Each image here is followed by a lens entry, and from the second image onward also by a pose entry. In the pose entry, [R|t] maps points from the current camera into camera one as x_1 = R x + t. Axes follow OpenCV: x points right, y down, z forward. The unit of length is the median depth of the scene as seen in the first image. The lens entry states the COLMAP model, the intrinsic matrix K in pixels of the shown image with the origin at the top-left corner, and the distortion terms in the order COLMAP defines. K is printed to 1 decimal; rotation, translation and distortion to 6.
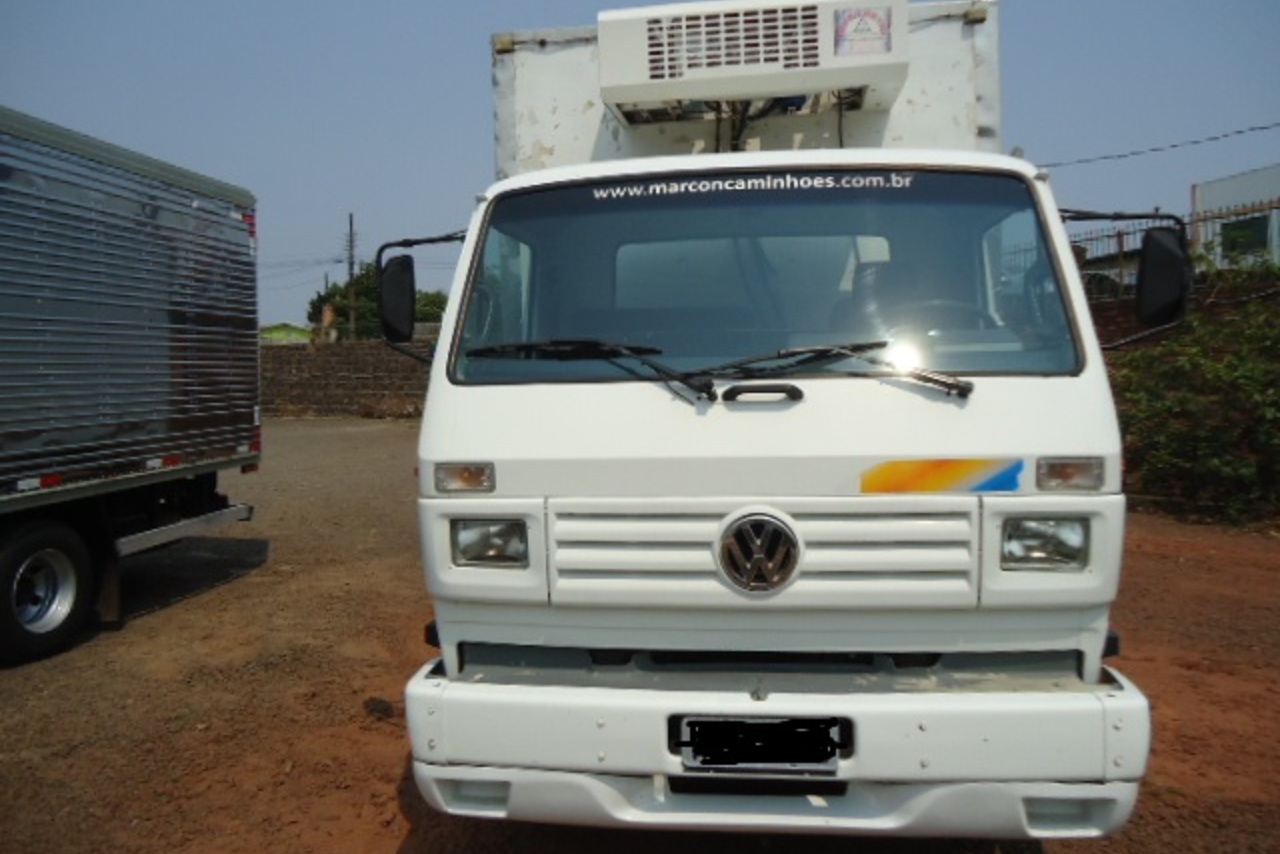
lens RADIAL K [[931.6, 0, 636.8], [0, 931.6, 427.6], [0, 0, 1]] dist [-0.018807, 0.012335]
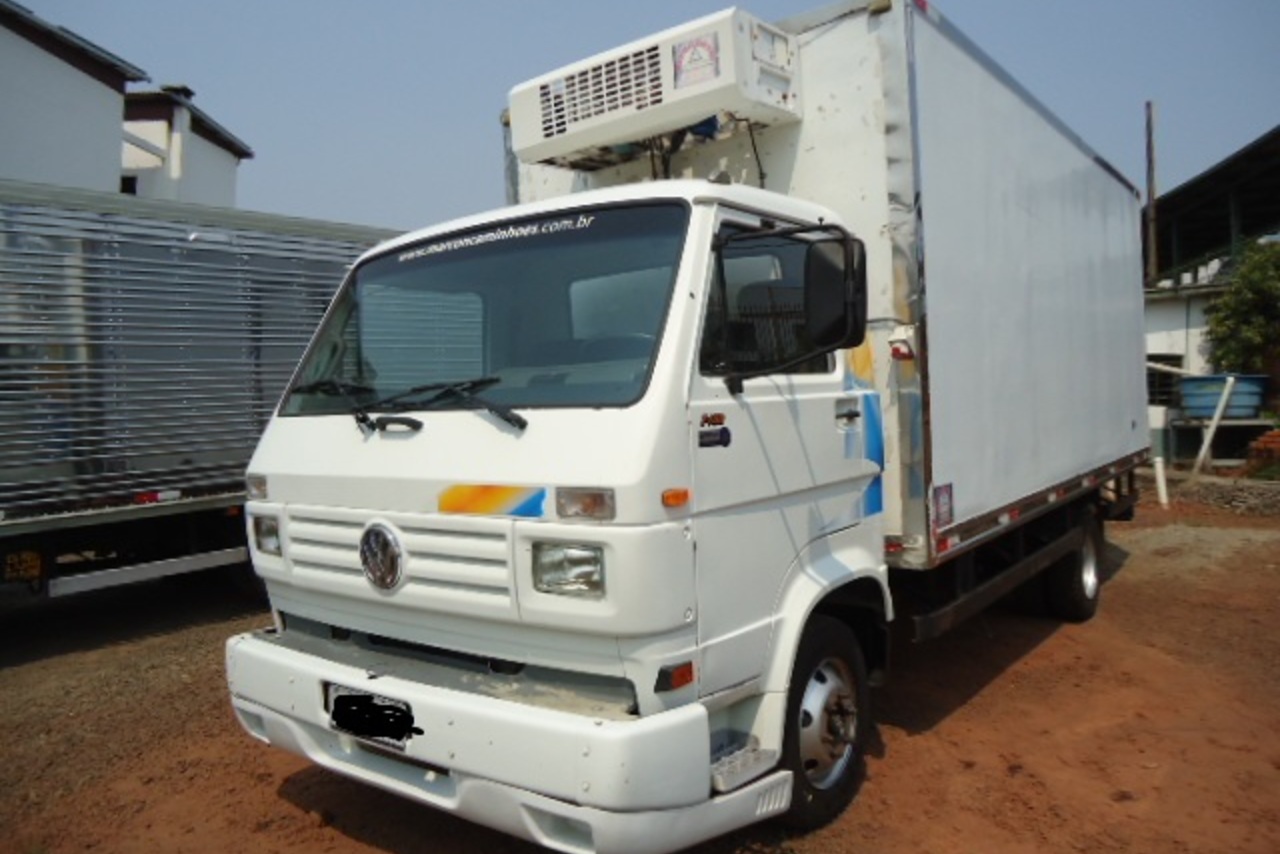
lens RADIAL K [[931.6, 0, 636.8], [0, 931.6, 423.6], [0, 0, 1]] dist [-0.018807, 0.012335]
pose [[0.857460, -0.000166, -0.514551, 0.925383], [-0.004151, 0.999965, -0.007239, -0.027858], [0.514534, 0.008343, 0.857429, 0.124288]]
